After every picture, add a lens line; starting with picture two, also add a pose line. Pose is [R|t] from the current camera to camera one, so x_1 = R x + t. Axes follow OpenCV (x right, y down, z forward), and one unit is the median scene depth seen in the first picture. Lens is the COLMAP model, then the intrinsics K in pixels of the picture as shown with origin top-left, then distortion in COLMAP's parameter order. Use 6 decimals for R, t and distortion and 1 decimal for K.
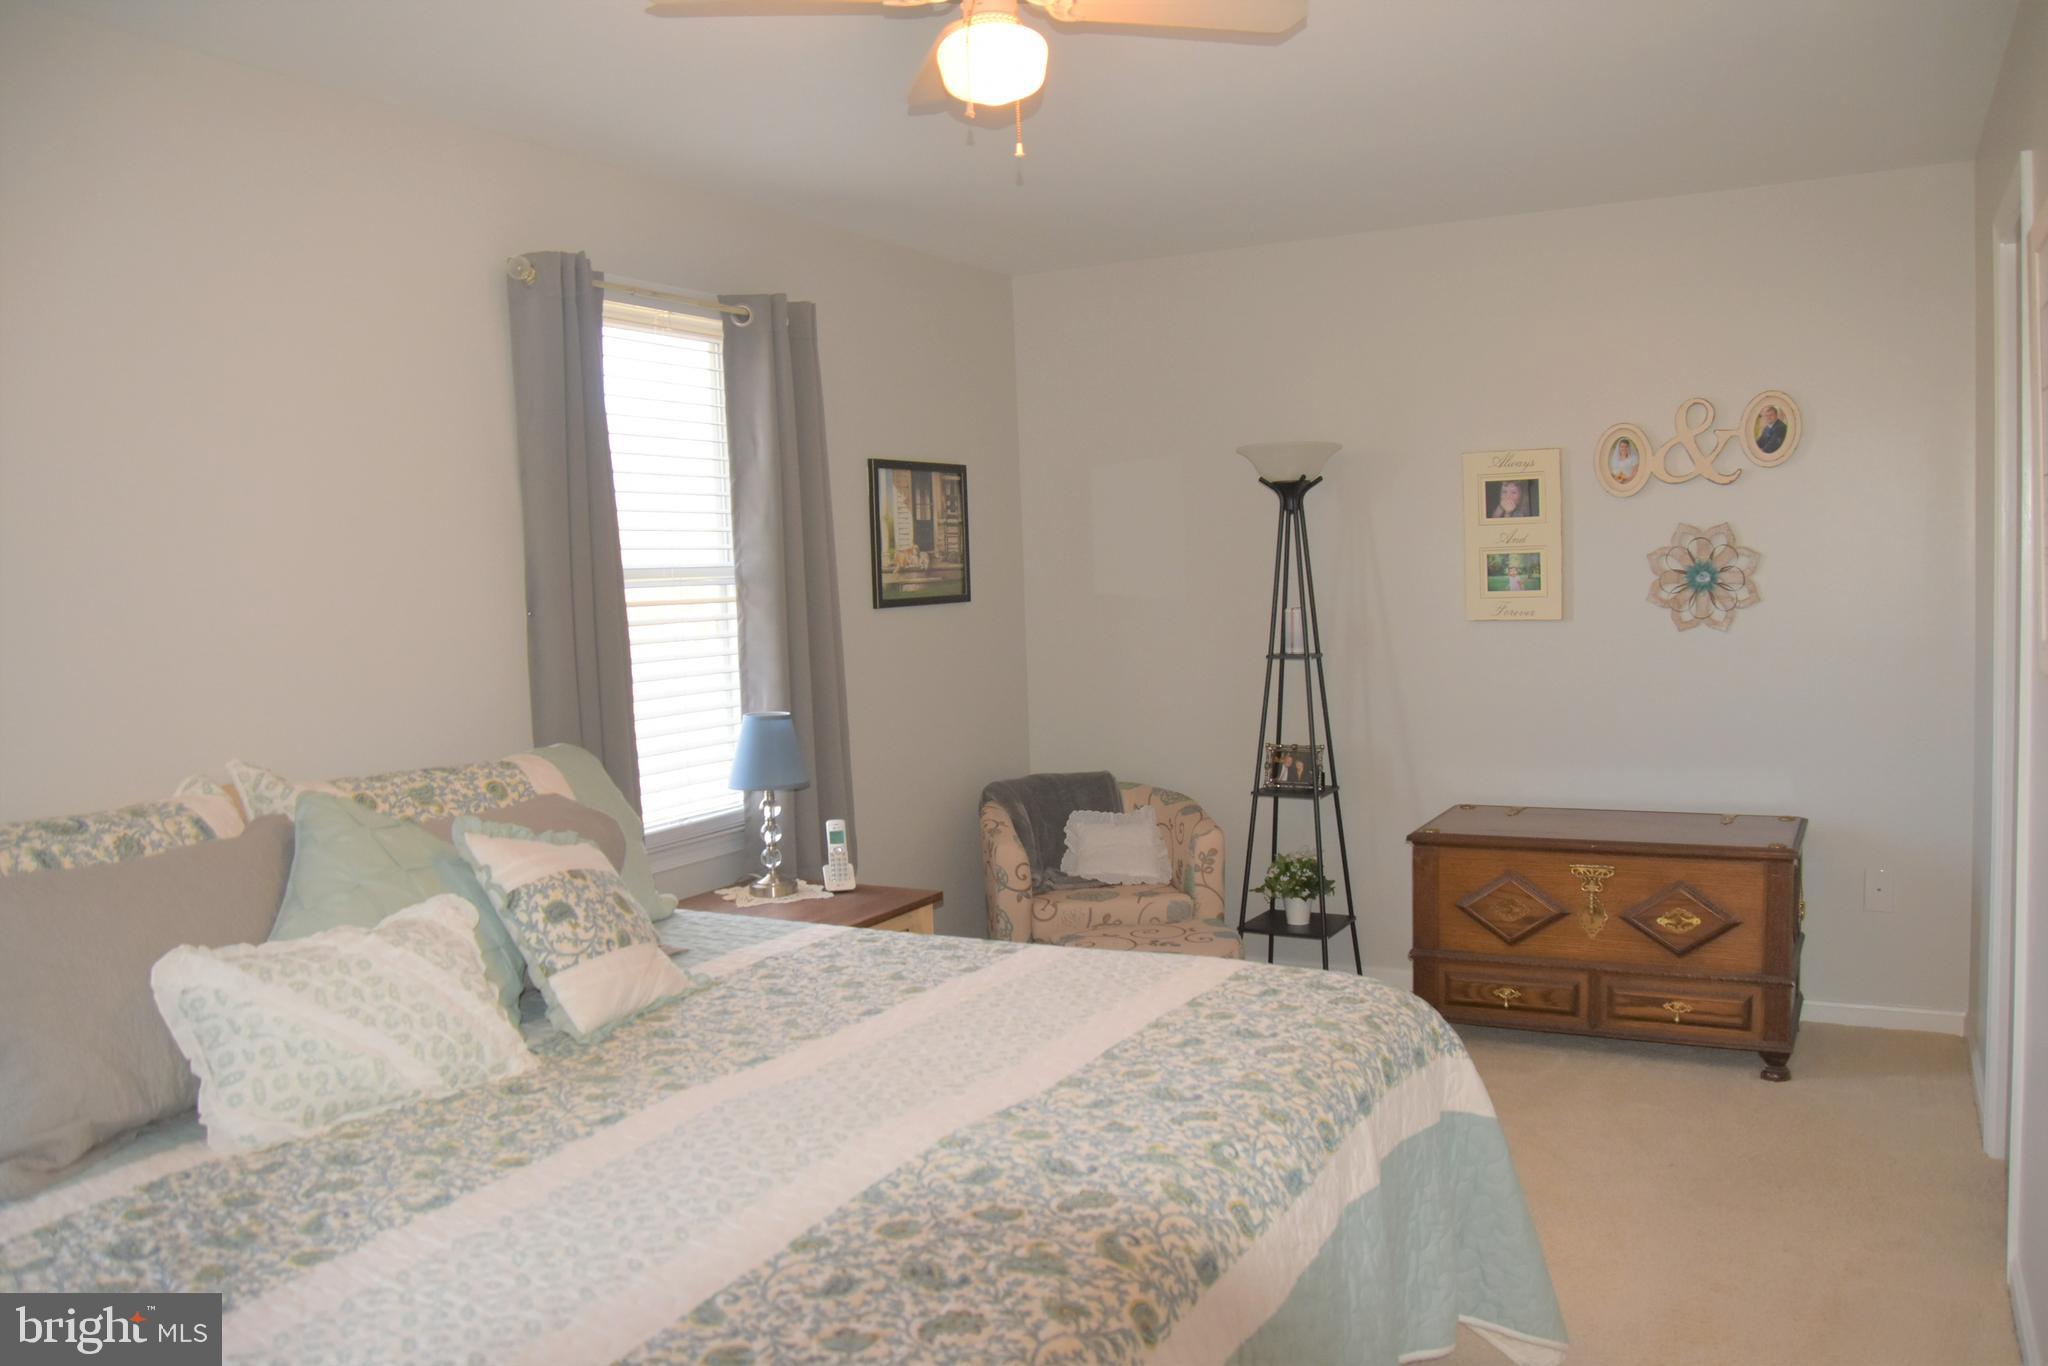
lens RADIAL K [[1633.7, 0, 1024.0], [0, 1633.7, 683.0], [0, 0, 1]] dist [-0.150055, 0.115528]
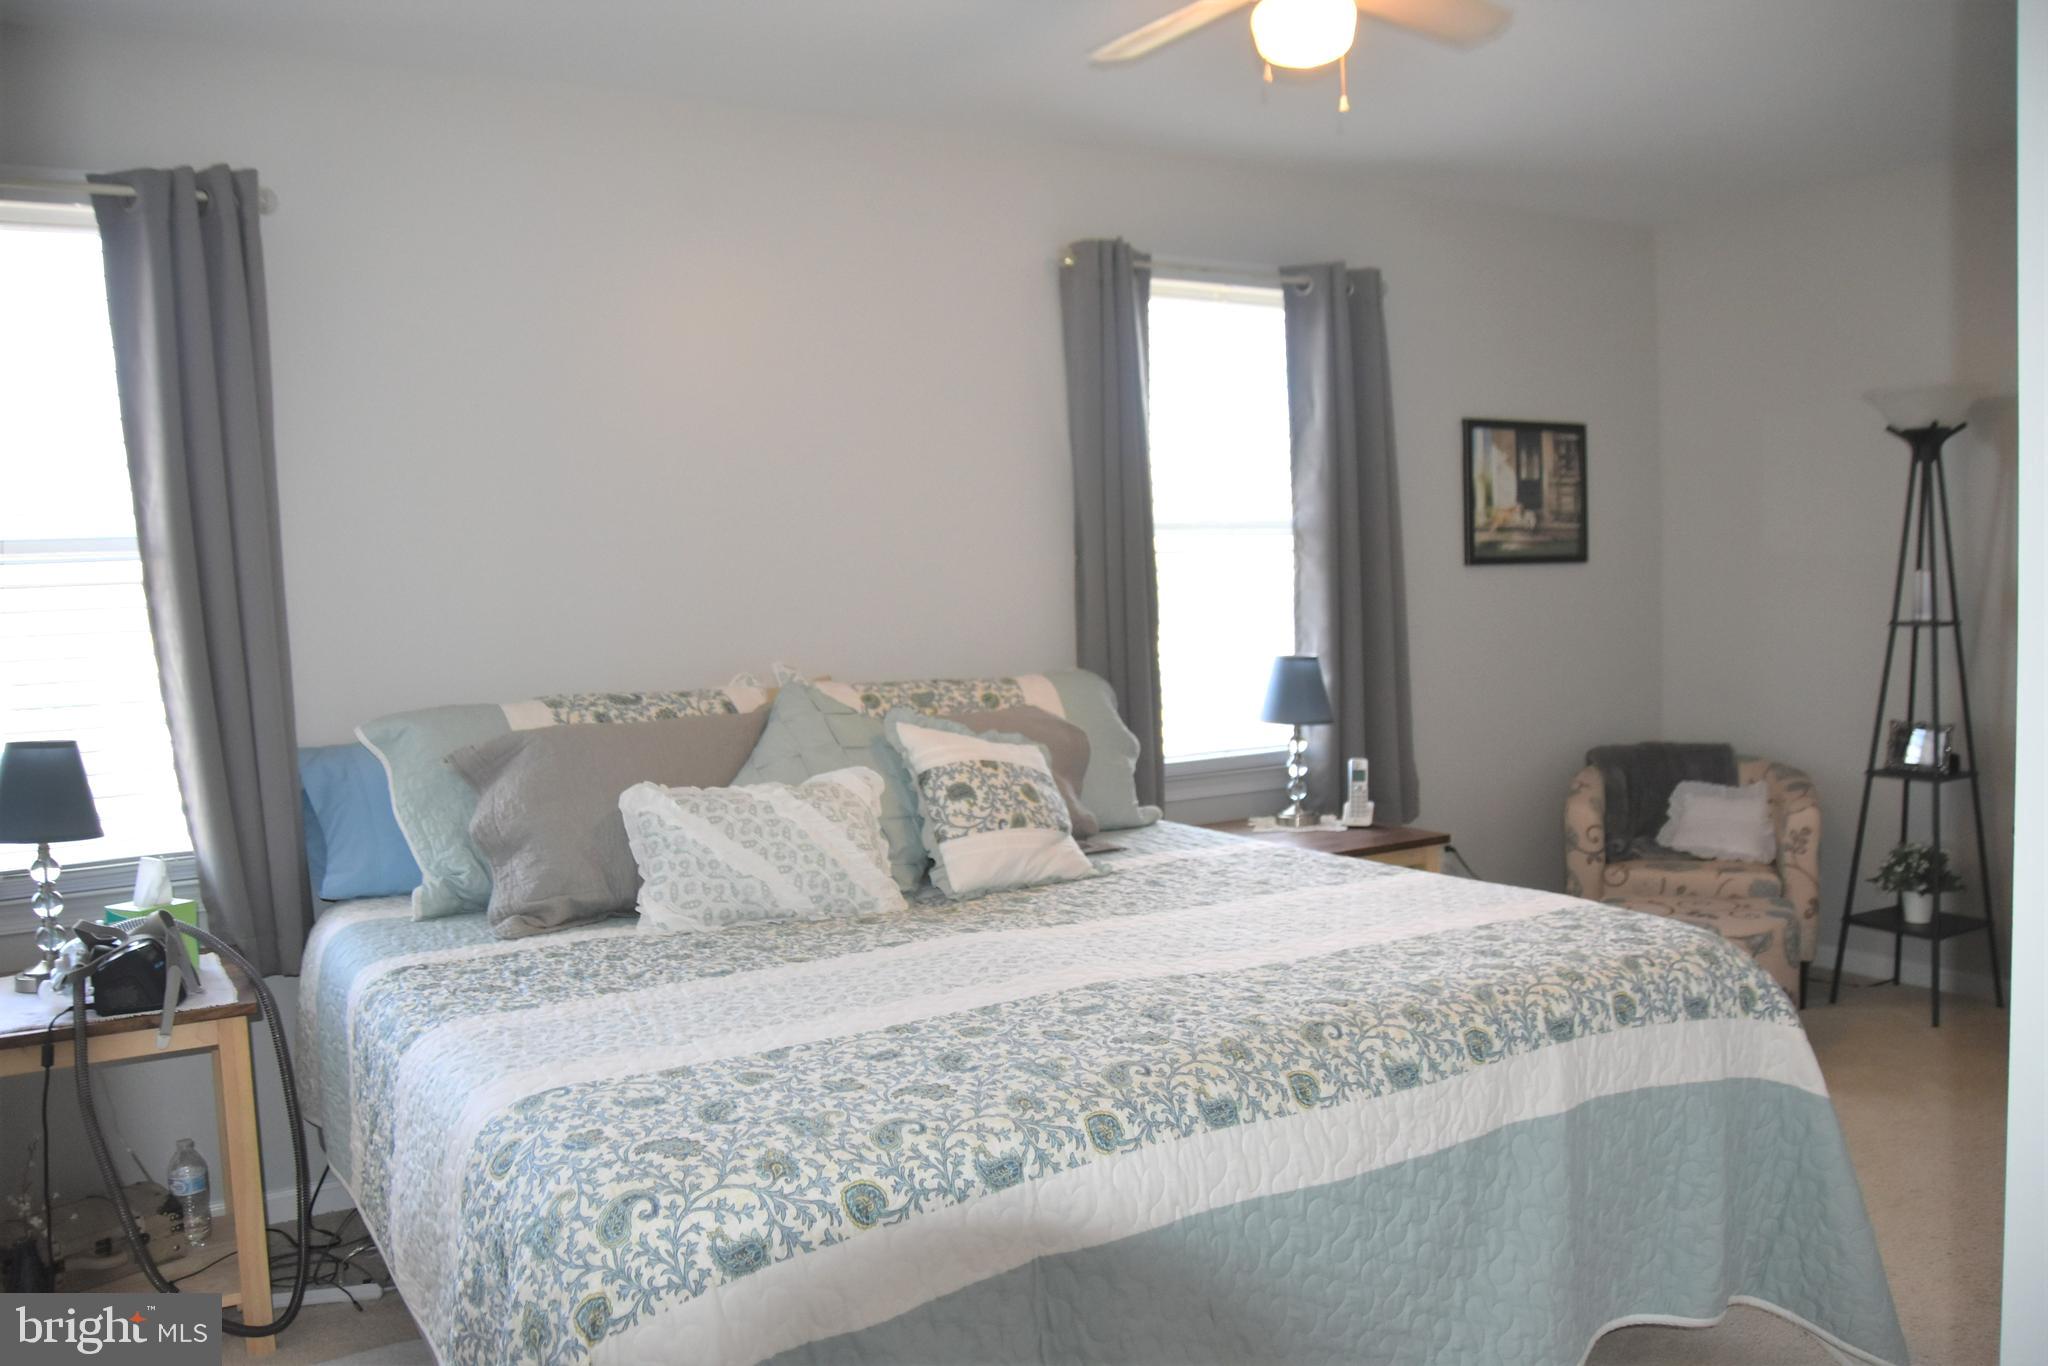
lens RADIAL K [[1629.3, 0, 1022.4], [0, 1629.3, 709.6], [0, 0, 1]] dist [-0.164916, 0.143454]
pose [[0.849071, 0.047926, -0.526101, 0.376394], [-0.036464, 0.998818, 0.032140, 0.040160], [0.527019, -0.008106, 0.849815, -0.001195]]
